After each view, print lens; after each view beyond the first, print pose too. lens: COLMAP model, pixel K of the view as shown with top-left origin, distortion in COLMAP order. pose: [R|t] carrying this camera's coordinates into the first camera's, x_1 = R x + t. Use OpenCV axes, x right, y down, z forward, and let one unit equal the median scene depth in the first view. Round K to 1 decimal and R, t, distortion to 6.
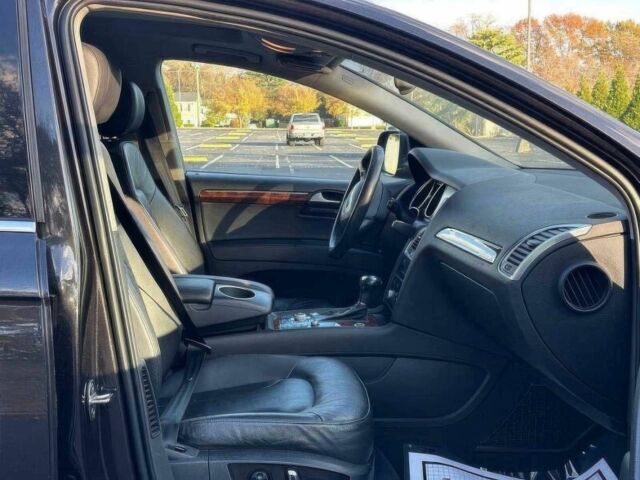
lens RADIAL K [[938.5, 0, 320.0], [0, 938.5, 240.0], [0, 0, 1]] dist [0.043096, 0.107375]
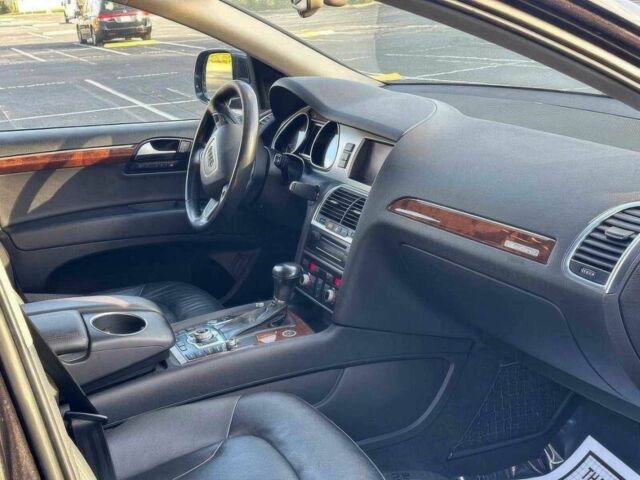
lens RADIAL K [[938.5, 0, 320.0], [0, 938.5, 240.0], [0, 0, 1]] dist [0.043096, 0.107375]
pose [[0.941150, -0.161077, 0.297139, -0.114660], [0.121433, 0.981582, 0.147482, -0.071848], [-0.315422, -0.102720, 0.943375, 0.227361]]
